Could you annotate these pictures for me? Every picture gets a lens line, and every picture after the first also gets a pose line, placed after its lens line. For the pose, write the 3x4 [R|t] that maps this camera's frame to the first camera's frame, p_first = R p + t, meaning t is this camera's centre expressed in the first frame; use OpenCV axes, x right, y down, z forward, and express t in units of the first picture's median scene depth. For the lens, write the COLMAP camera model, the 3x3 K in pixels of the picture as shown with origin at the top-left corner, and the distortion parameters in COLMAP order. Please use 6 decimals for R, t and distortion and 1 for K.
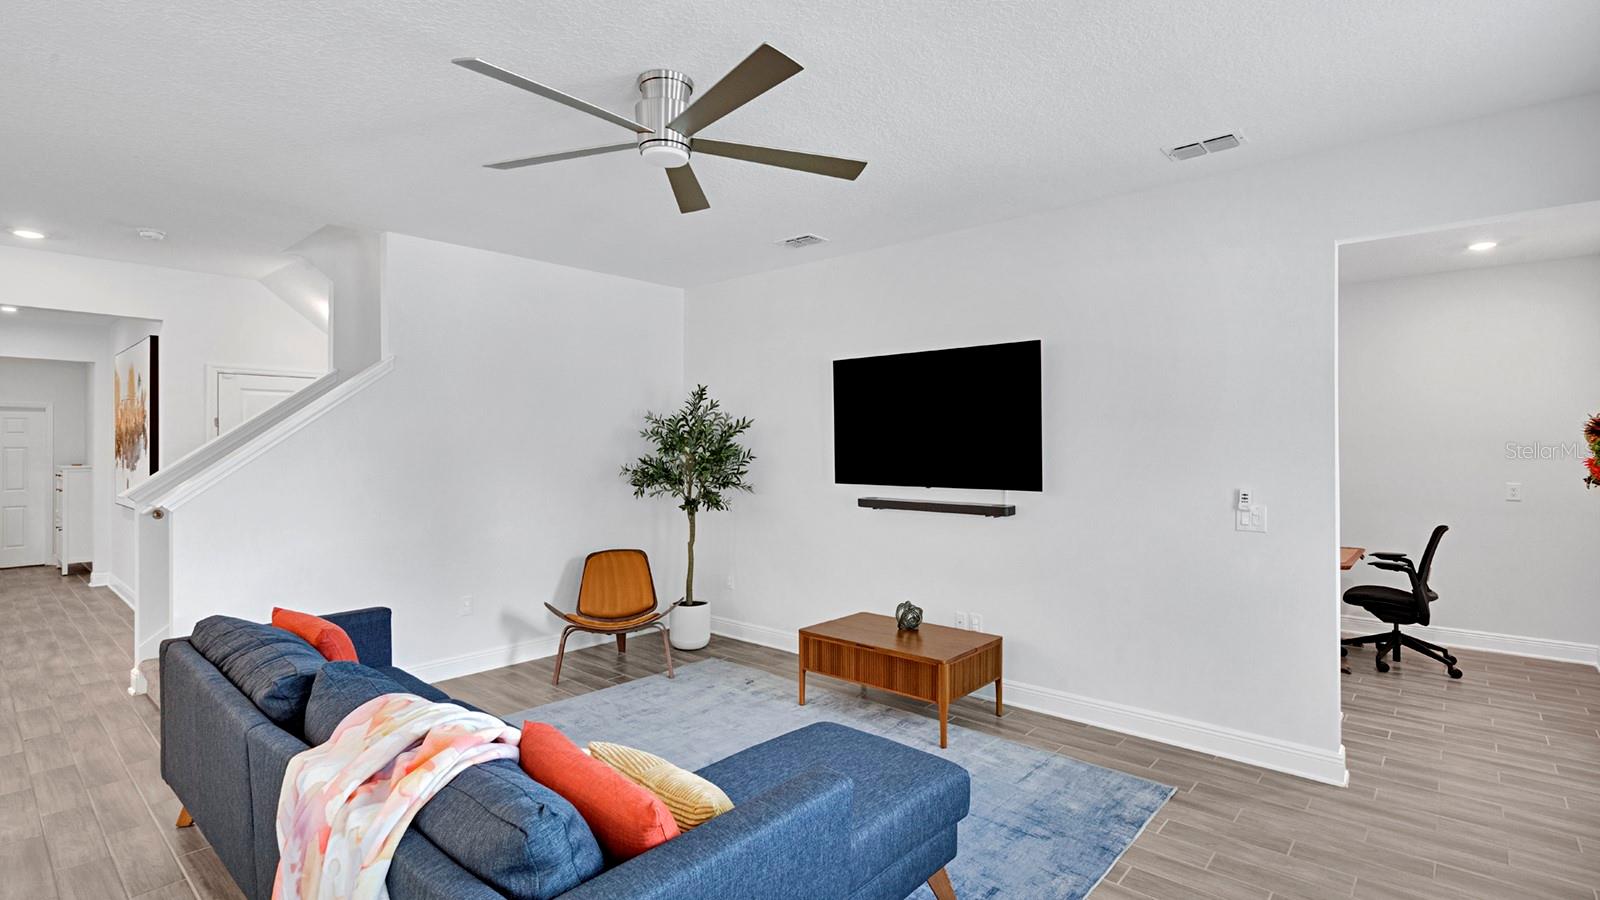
lens RADIAL K [[754.1, 0, 795.1], [0, 754.1, 441.5], [0, 0, 1]] dist [-0.001792, 0.000131]
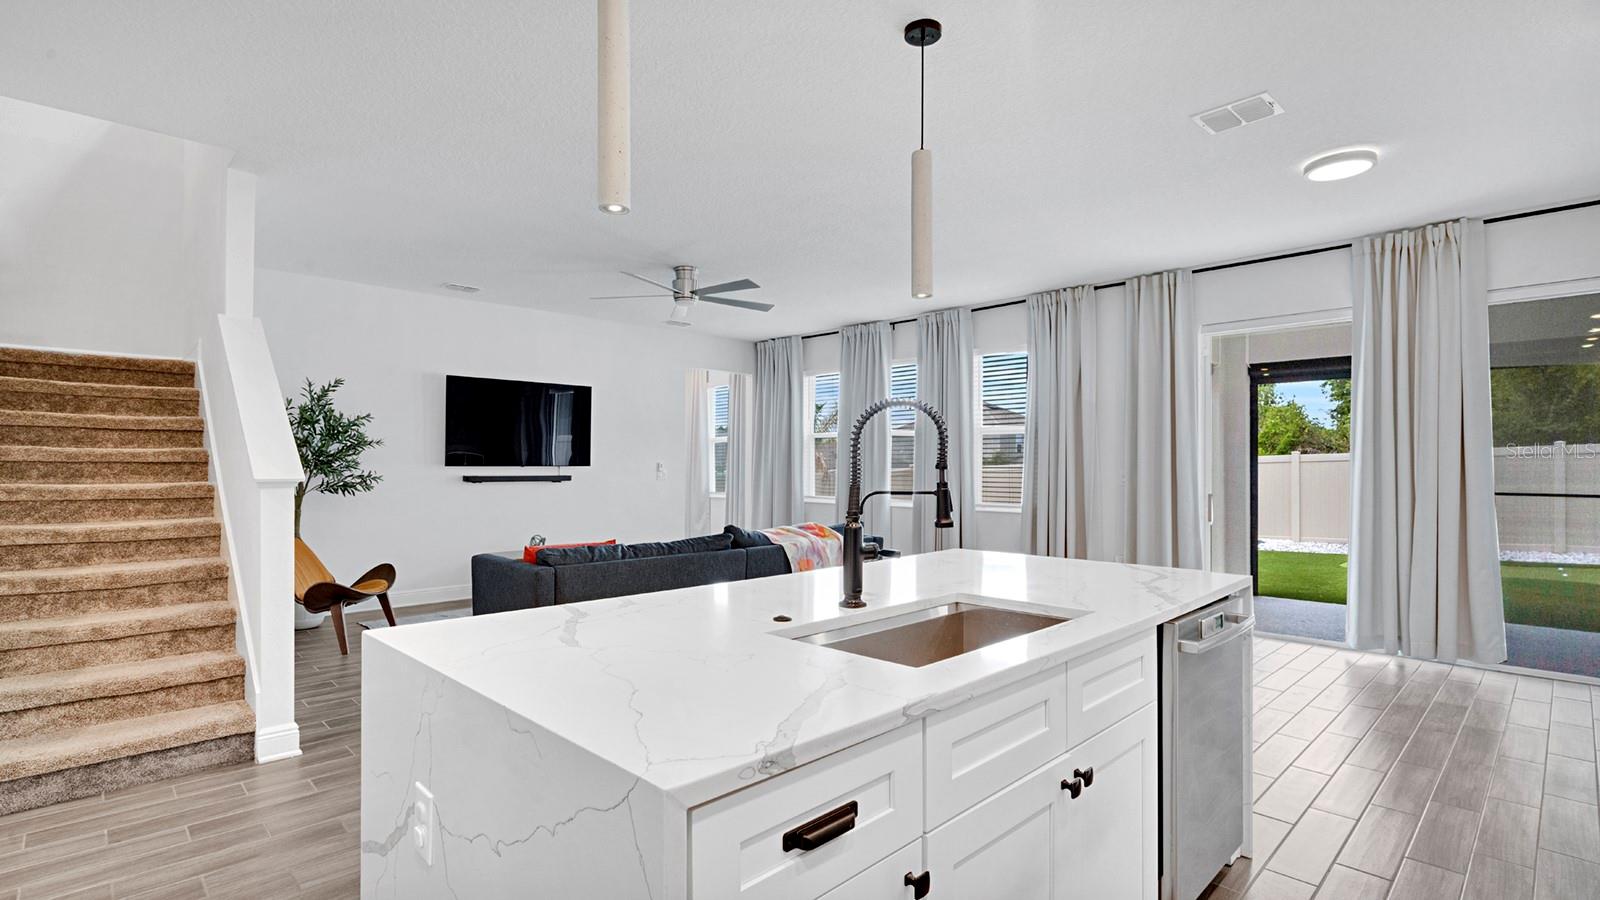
lens RADIAL K [[754.1, 0, 795.1], [0, 754.1, 441.5], [0, 0, 1]] dist [-0.001792, 0.000131]
pose [[0.068970, 0.030195, 0.997162, -1.380898], [-0.012271, 0.999492, -0.029417, 0.048488], [-0.997543, -0.010208, 0.069305, 0.316798]]
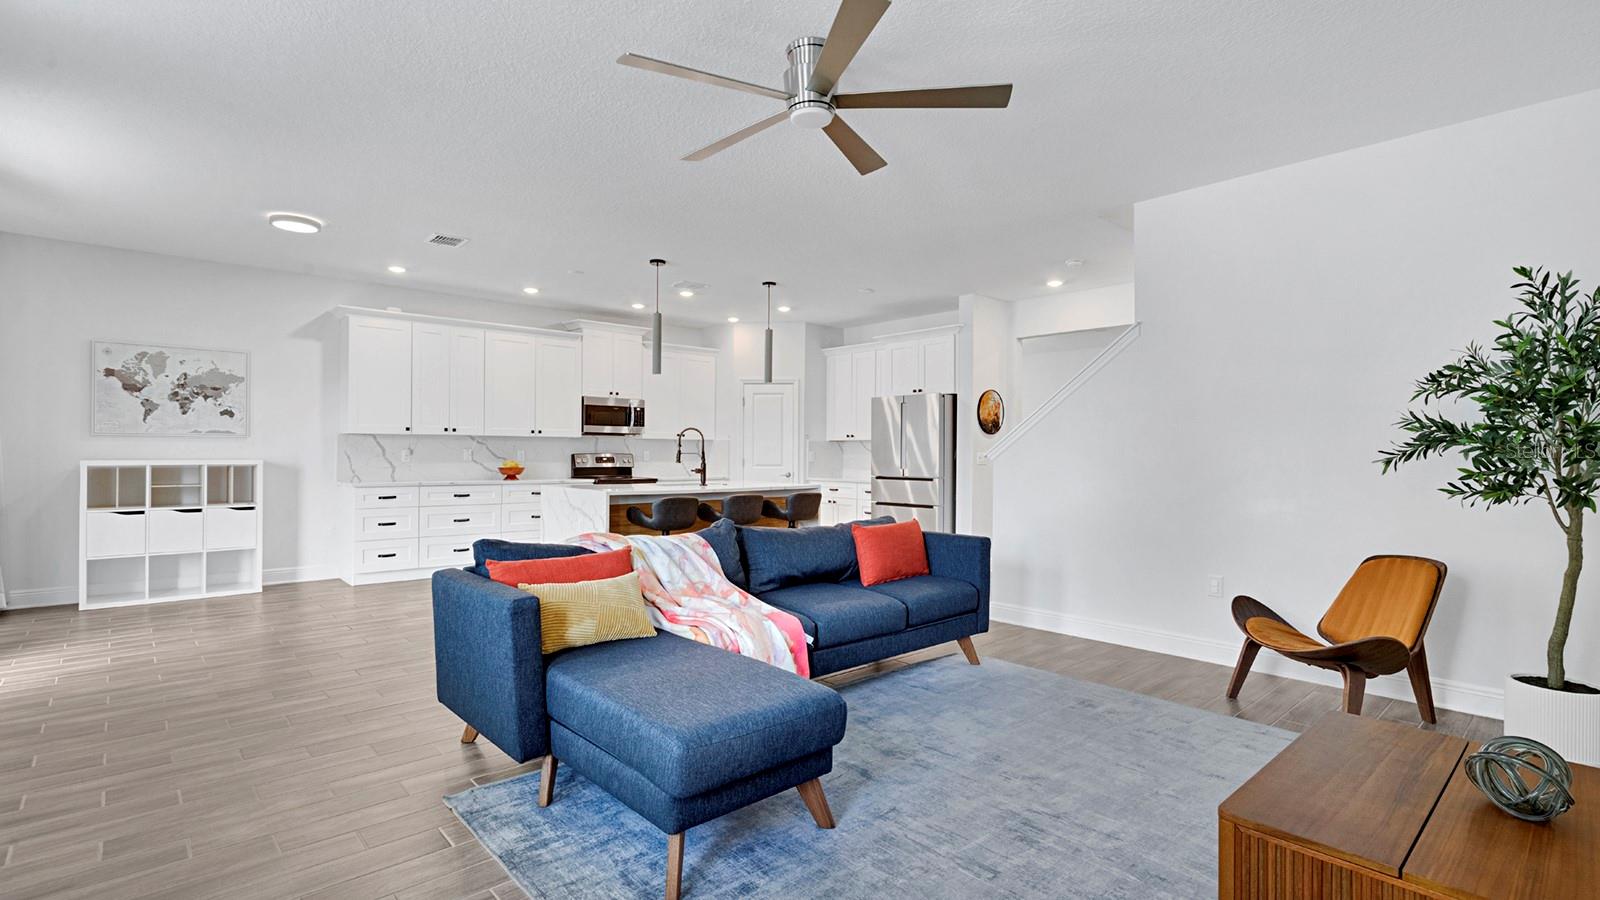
lens RADIAL K [[754.1, 0, 795.1], [0, 754.1, 441.5], [0, 0, 1]] dist [-0.001792, 0.000131]
pose [[-0.099217, -0.009259, -0.995023, 0.543616], [-0.001986, 0.999957, -0.009107, 0.061040], [0.995064, 0.001072, -0.099231, 0.640416]]
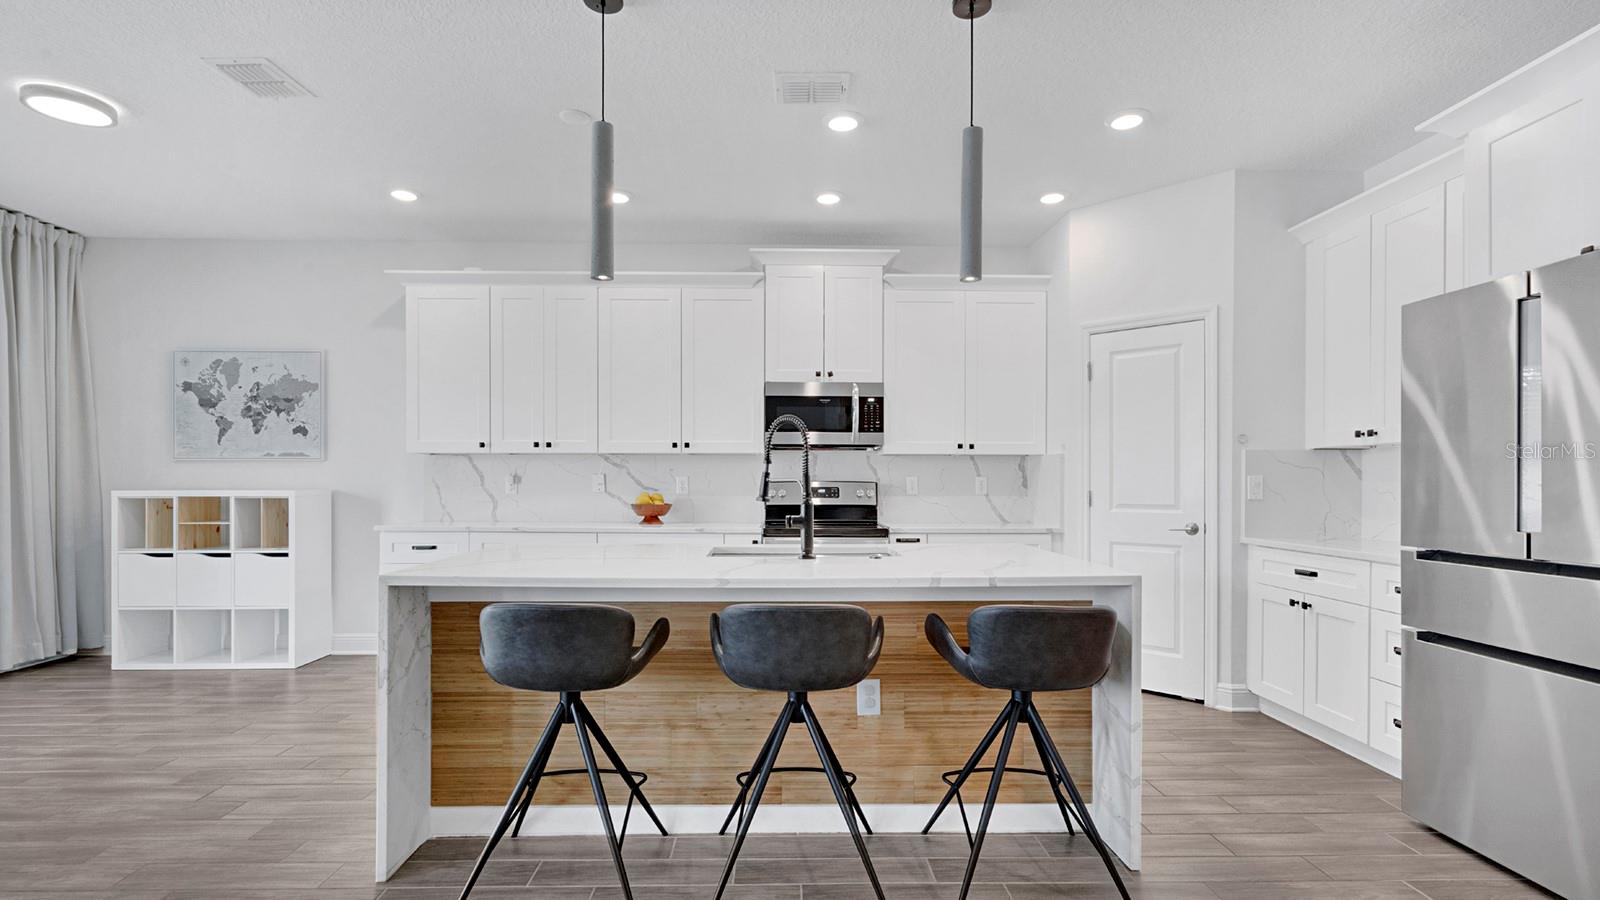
lens RADIAL K [[752.5, 0, 796.7], [0, 752.5, 481.2], [0, 0, 1]] dist [-0.001820, 0.001302]
pose [[-0.728788, 0.005396, -0.684719, -0.547736], [0.004354, 0.999985, 0.003246, 0.071397], [0.684726, -0.000615, -0.728800, 0.747987]]
